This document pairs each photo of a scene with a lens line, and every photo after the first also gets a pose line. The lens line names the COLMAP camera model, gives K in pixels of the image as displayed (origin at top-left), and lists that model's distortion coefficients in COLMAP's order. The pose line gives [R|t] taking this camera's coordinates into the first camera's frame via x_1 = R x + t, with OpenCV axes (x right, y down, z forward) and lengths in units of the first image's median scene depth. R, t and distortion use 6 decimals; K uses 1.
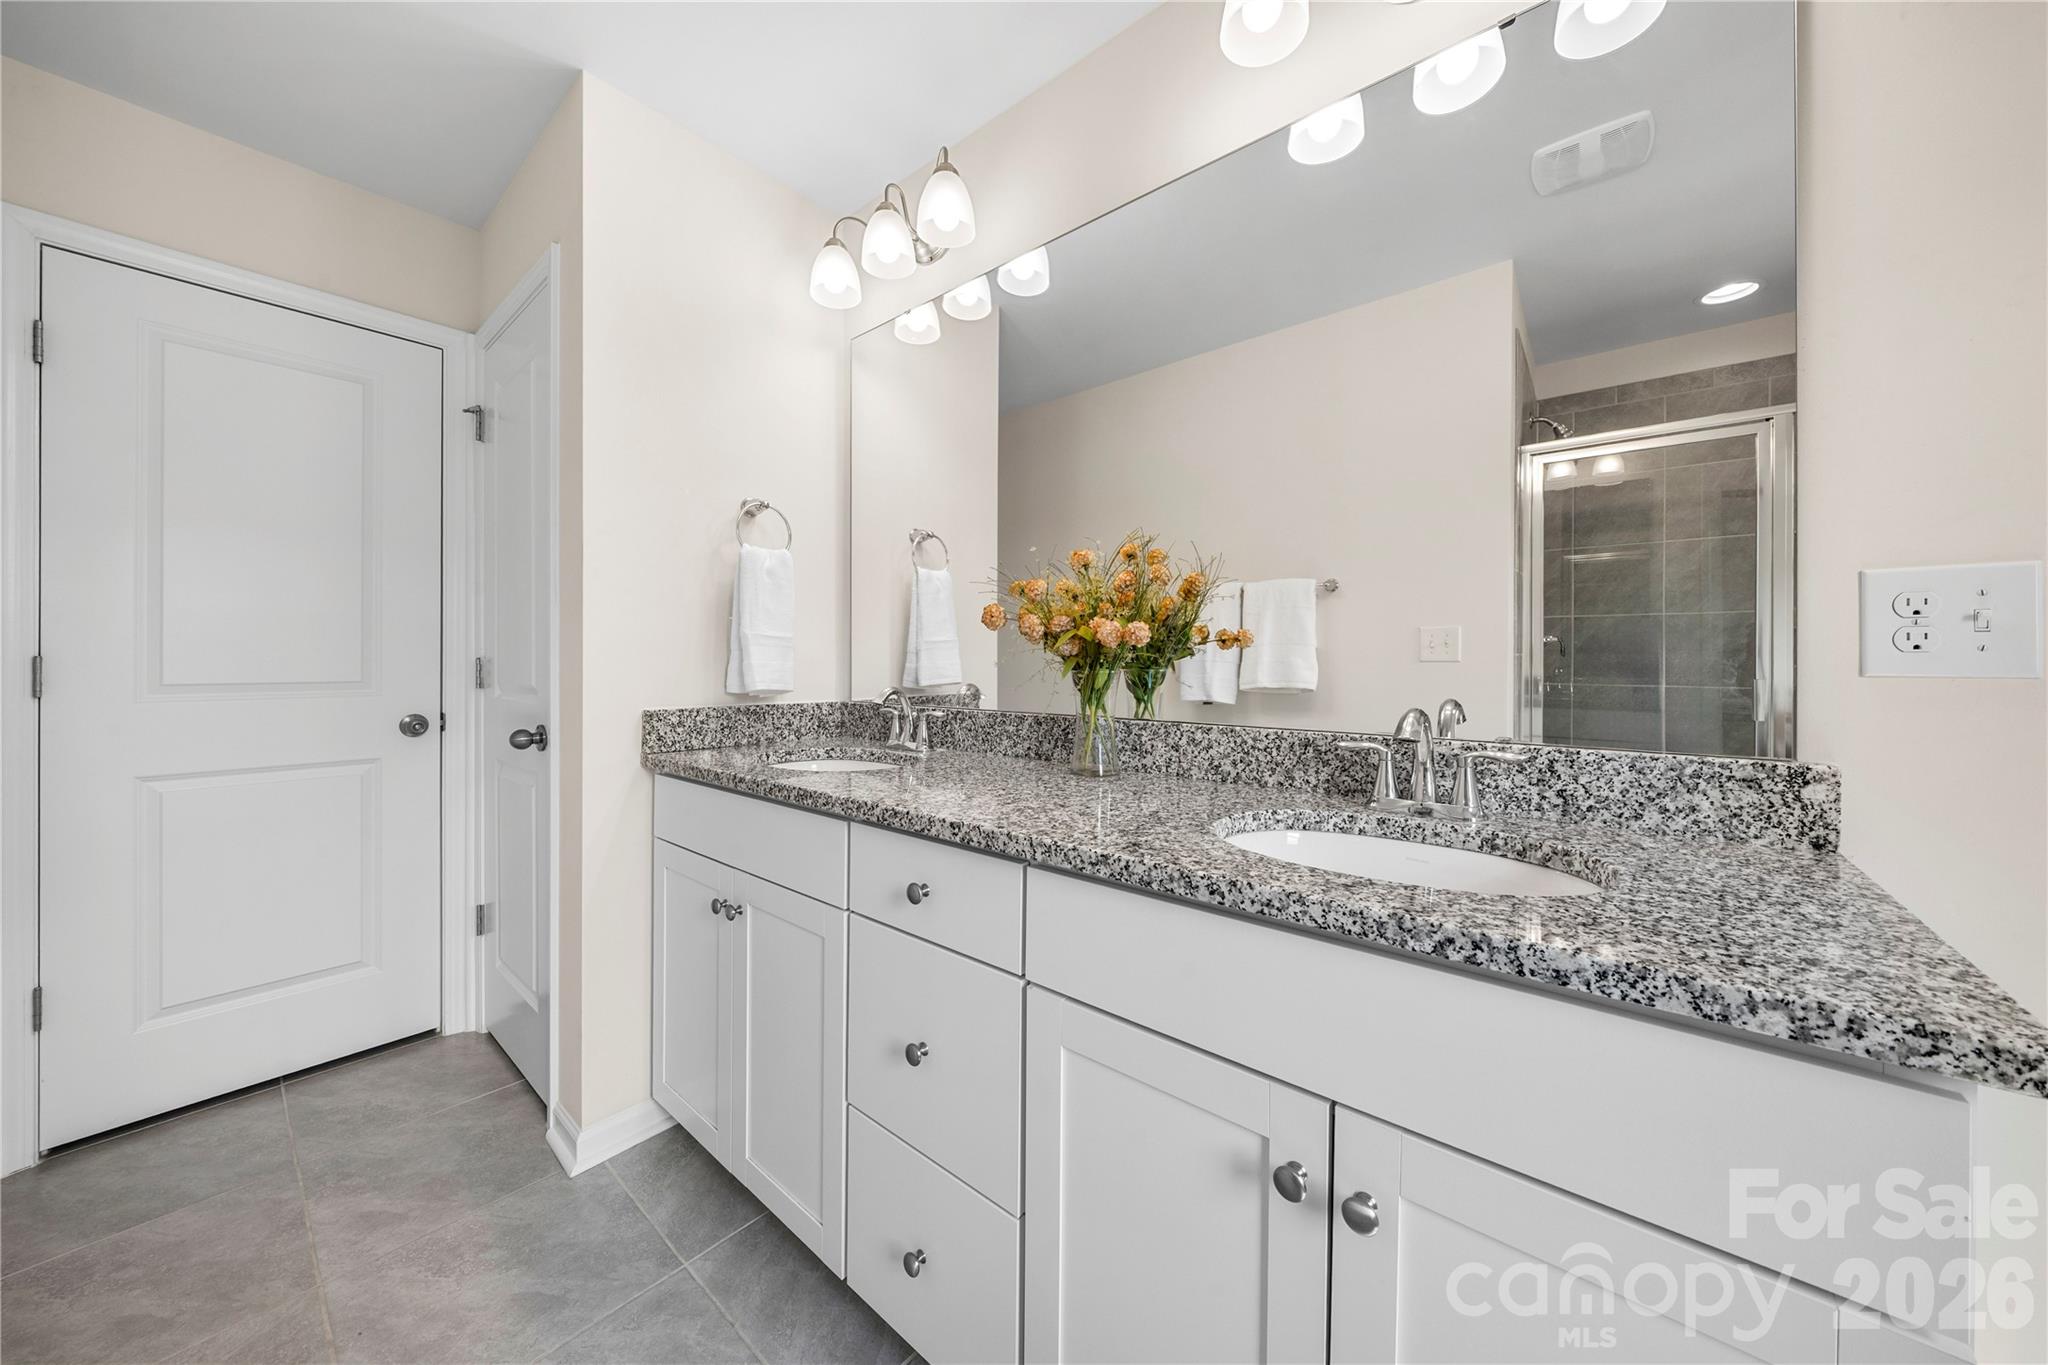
lens RADIAL K [[701.1, 0, 1013.2], [0, 701.1, 664.4], [0, 0, 1]] dist [-0.005032, 0.000062]
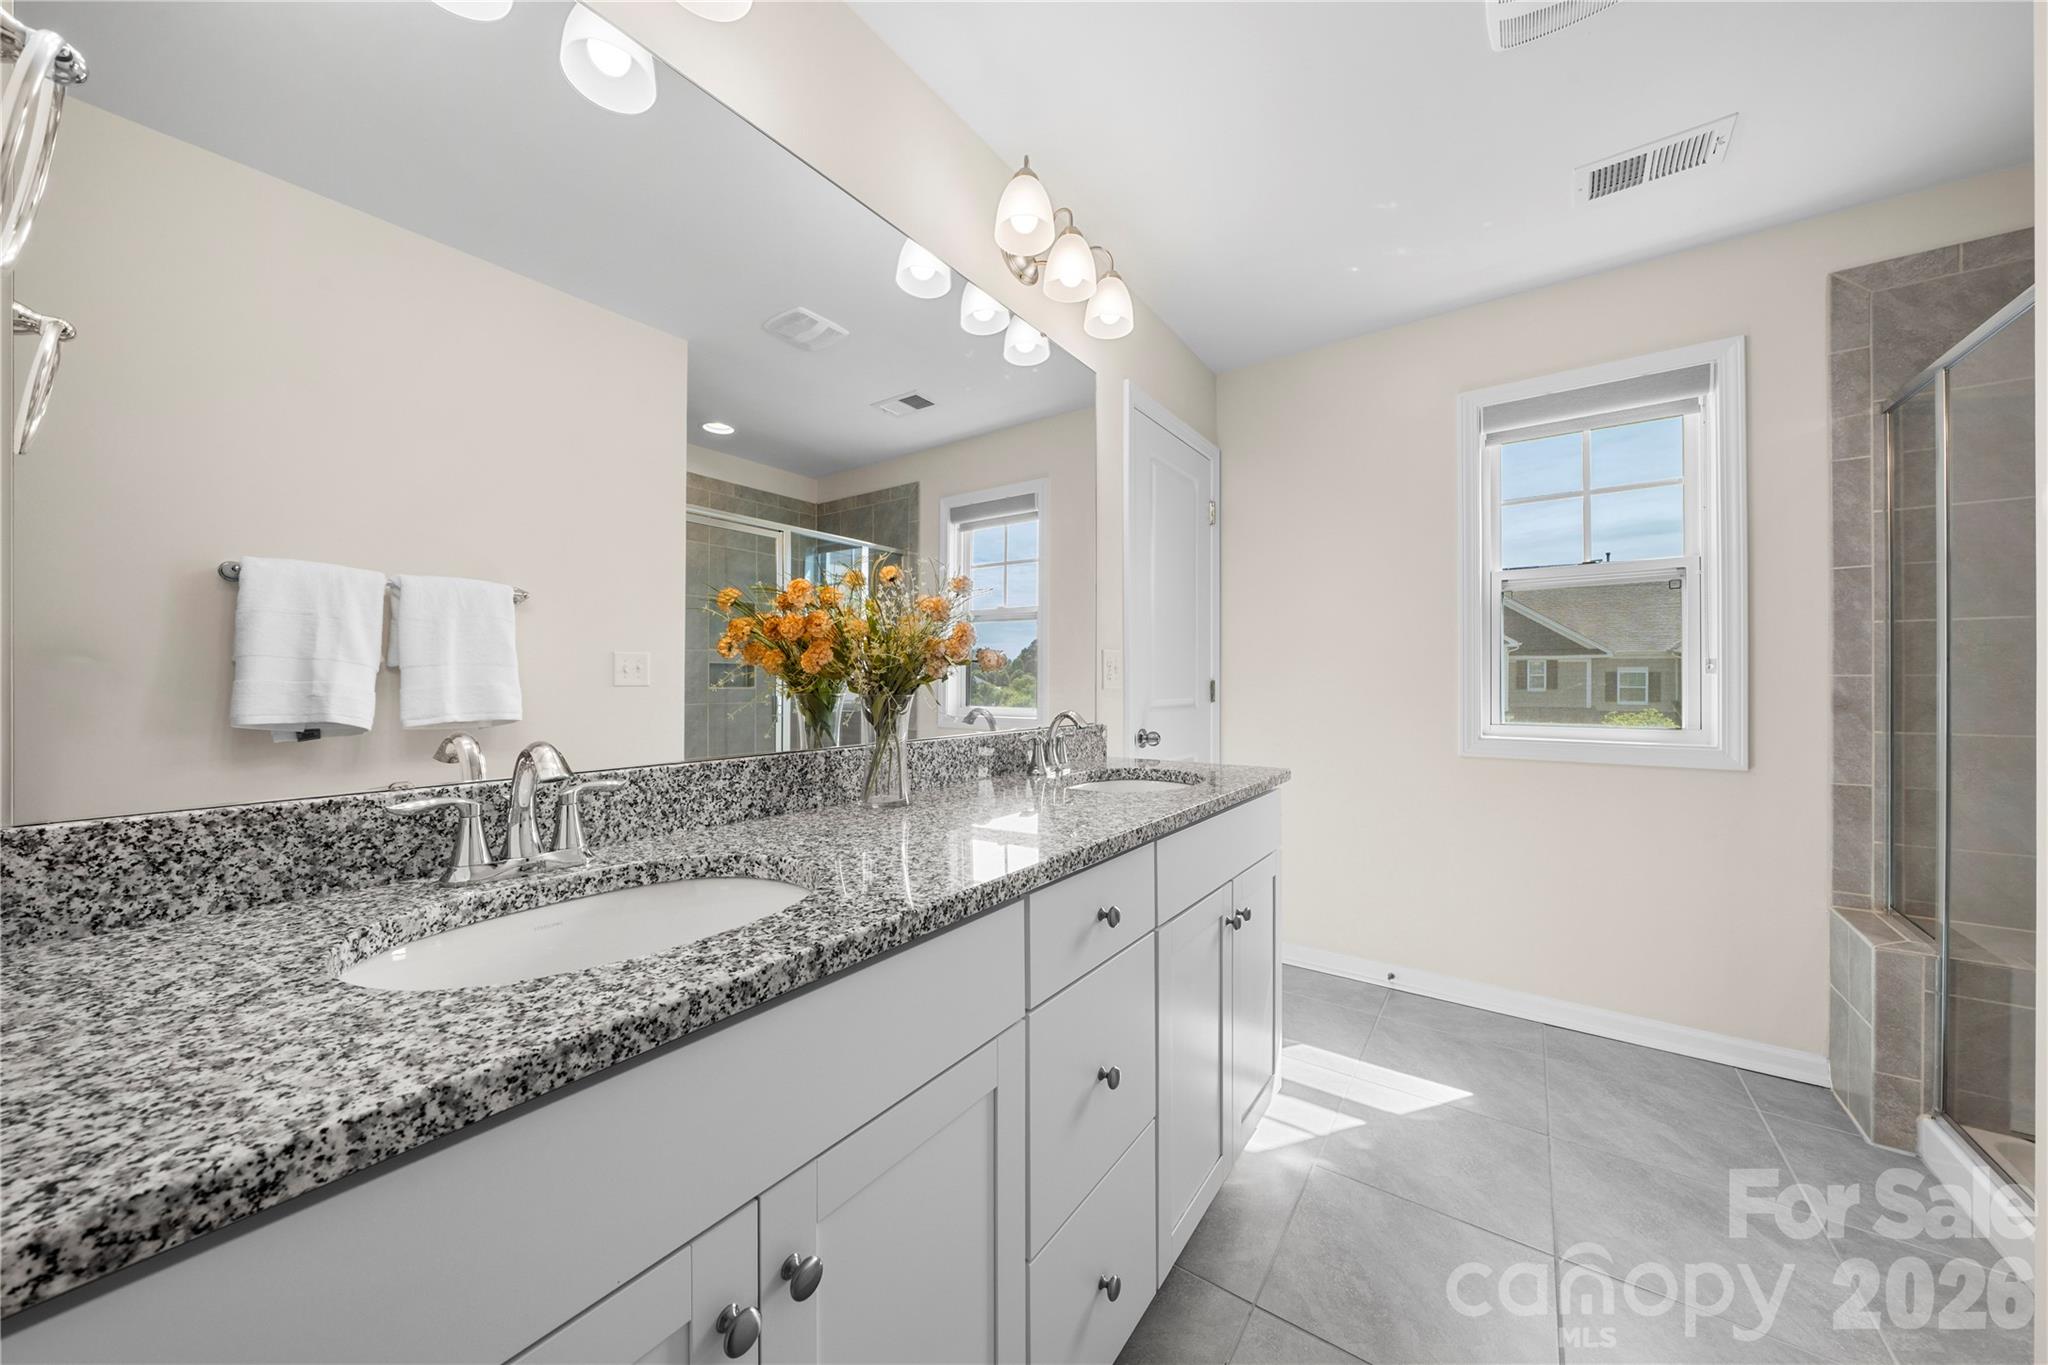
lens RADIAL K [[700.7, 0, 1024.0], [0, 700.7, 682.5], [0, 0, 1]] dist [-0.005919, -0.000019]
pose [[-0.089422, -0.001188, 0.995993, -0.735246], [0.004782, 0.999987, 0.001622, -0.007663], [-0.995982, 0.004908, -0.089415, 0.791613]]
